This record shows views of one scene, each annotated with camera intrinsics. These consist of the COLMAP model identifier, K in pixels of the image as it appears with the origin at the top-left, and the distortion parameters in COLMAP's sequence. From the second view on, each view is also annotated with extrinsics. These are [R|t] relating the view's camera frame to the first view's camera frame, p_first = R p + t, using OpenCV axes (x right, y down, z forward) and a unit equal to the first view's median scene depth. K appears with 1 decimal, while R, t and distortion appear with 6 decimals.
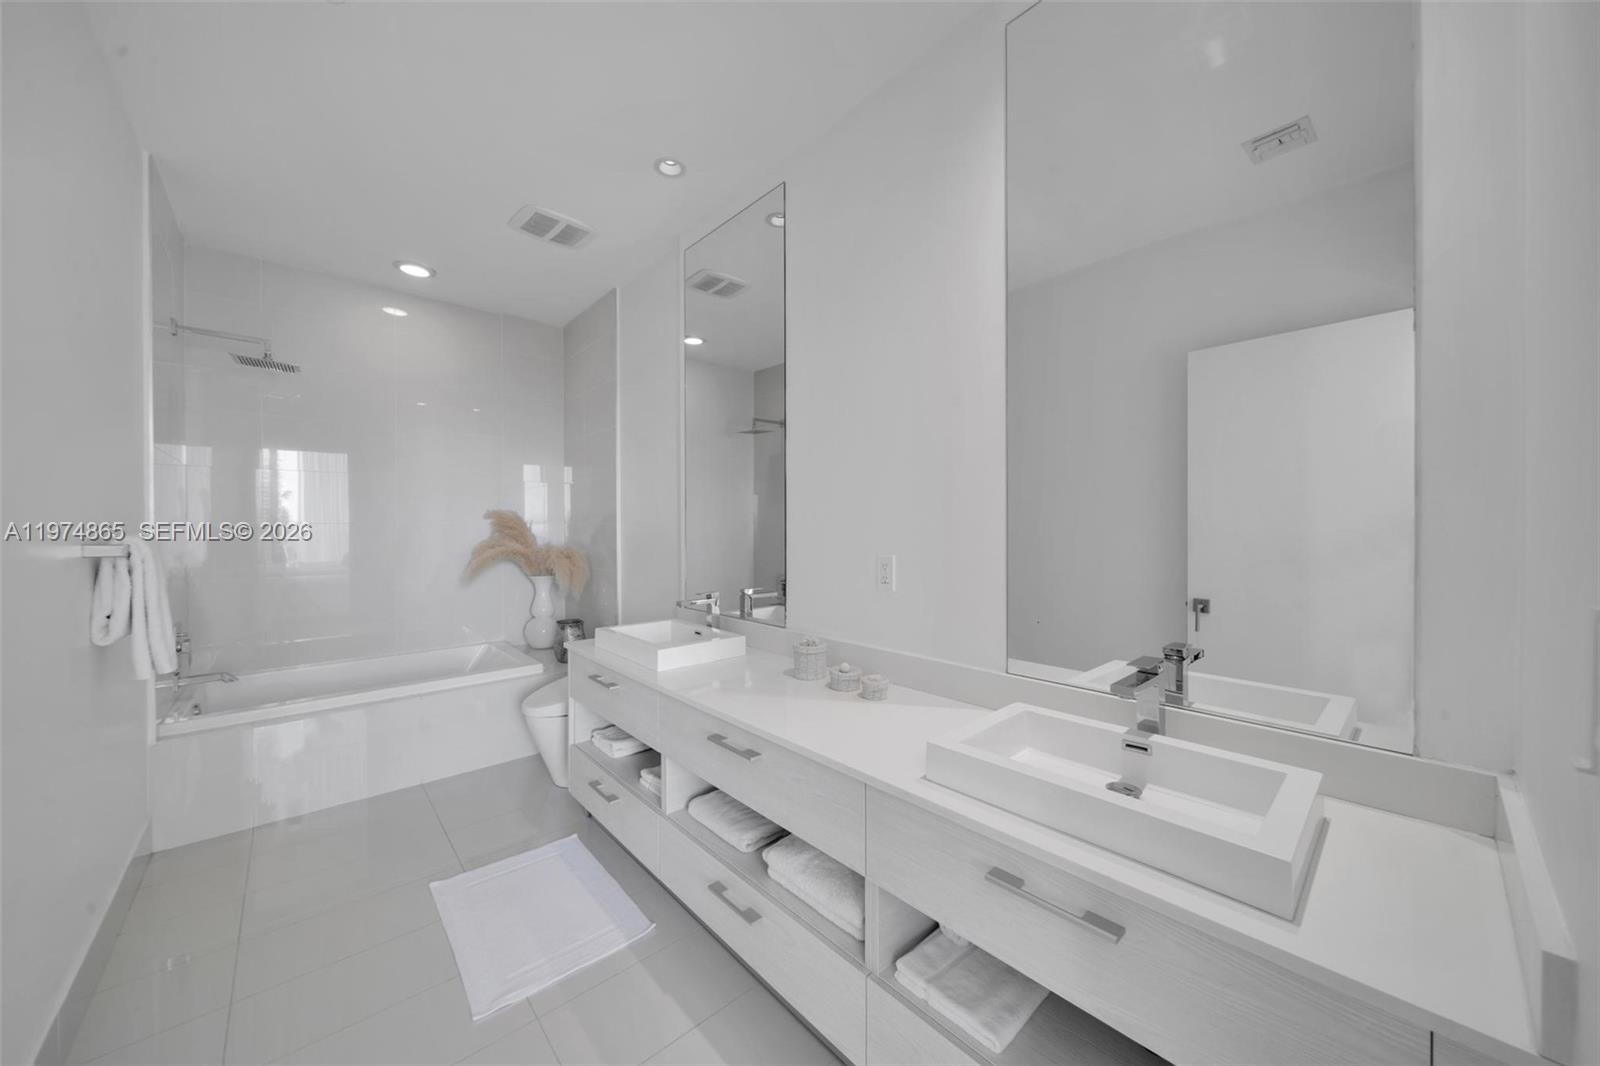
lens RADIAL K [[562.7, 0, 791.7], [0, 562.7, 532.5], [0, 0, 1]] dist [-0.002683, -0.001174]
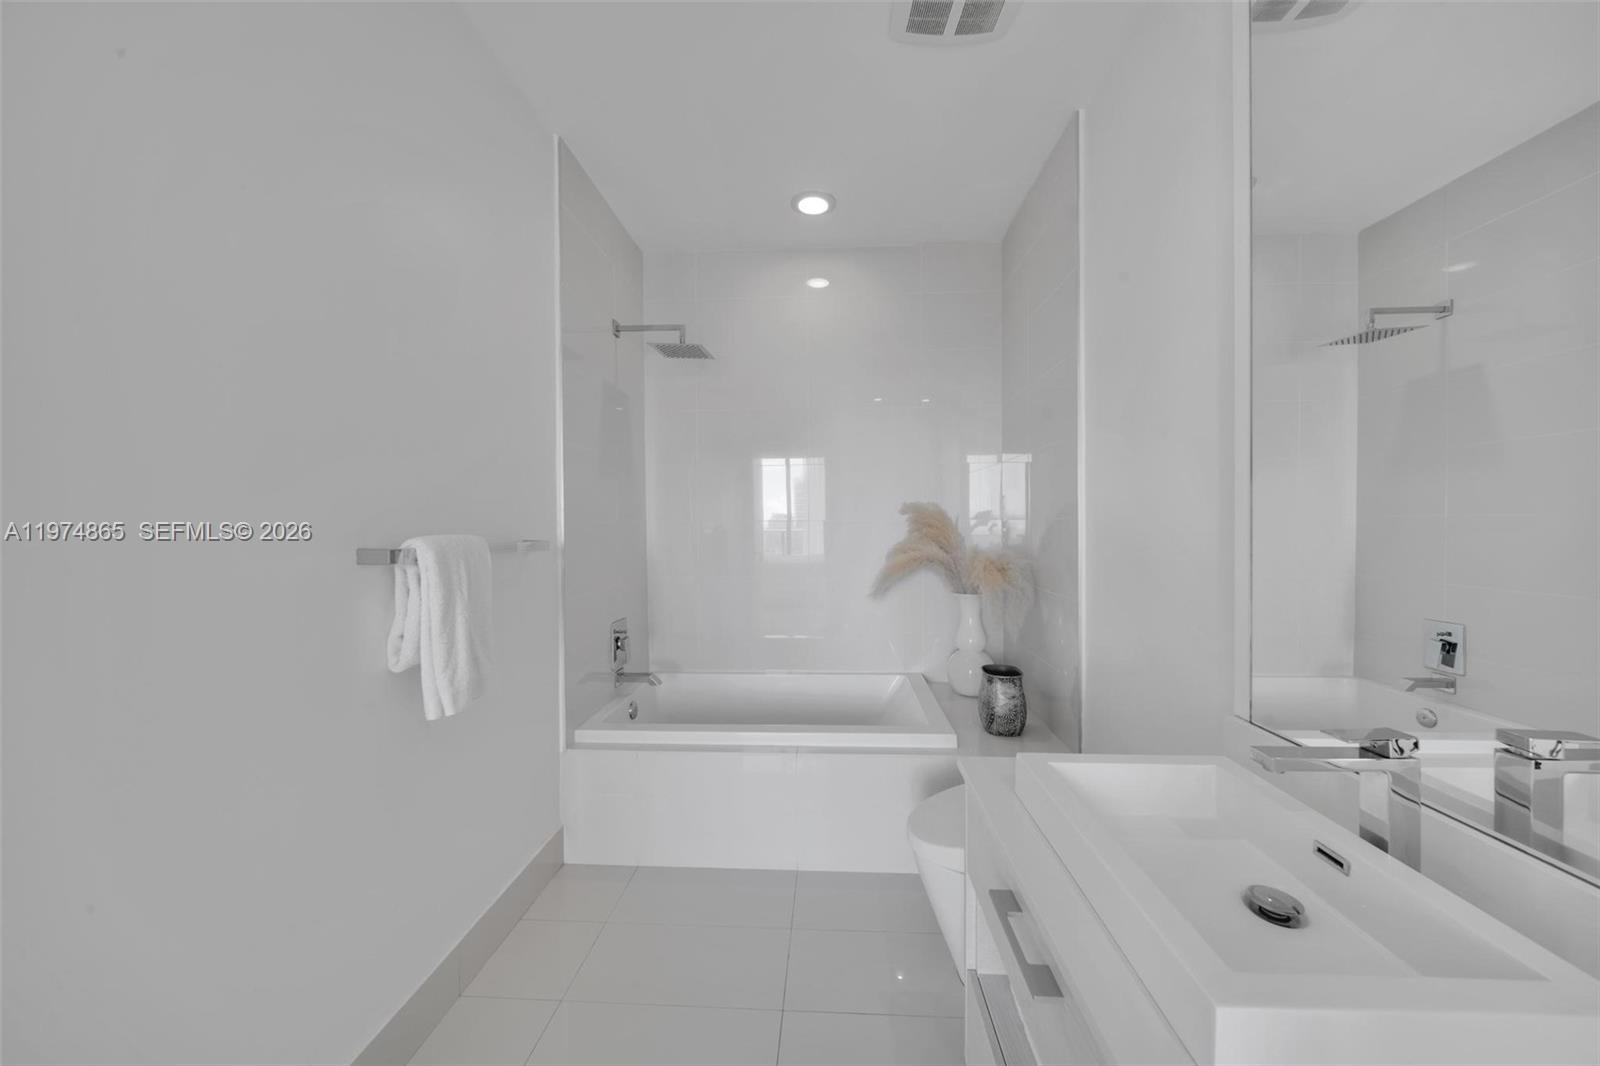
lens RADIAL K [[562.7, 0, 807.5], [0, 562.7, 529.4], [0, 0, 1]] dist [-0.002683, -0.001174]
pose [[0.726281, 0.004386, -0.687384, -0.105337], [-0.005048, 0.999987, 0.001046, -0.003513], [0.687379, 0.002710, 0.726294, 0.351764]]
